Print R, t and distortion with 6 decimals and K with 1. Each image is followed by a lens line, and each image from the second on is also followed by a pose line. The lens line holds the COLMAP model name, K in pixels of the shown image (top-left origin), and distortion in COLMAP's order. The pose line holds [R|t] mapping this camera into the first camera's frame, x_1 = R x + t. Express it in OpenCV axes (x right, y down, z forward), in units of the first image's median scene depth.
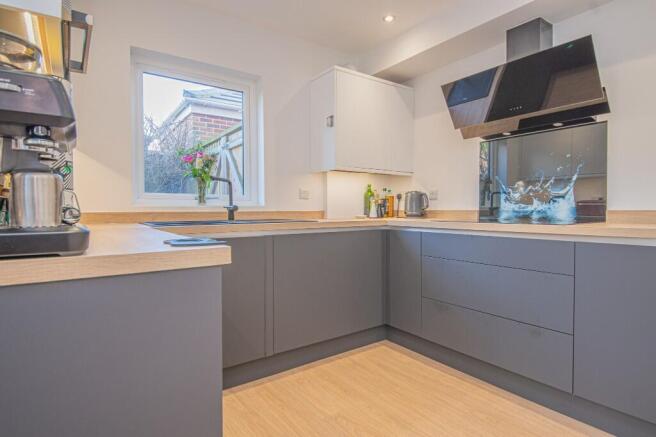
lens RADIAL K [[353.5, 0, 332.3], [0, 353.5, 215.2], [0, 0, 1]] dist [0.003812, -0.006930]
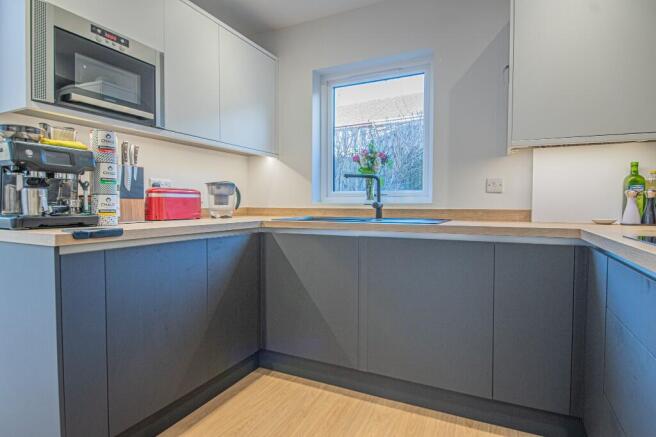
lens RADIAL K [[353.5, 0, 330.8], [0, 353.5, 217.7], [0, 0, 1]] dist [0.003812, -0.006930]
pose [[0.468297, 0.032045, -0.882990, 0.474233], [-0.023624, 0.999439, 0.023742, -0.005407], [0.883255, 0.009742, 0.468791, 0.433010]]
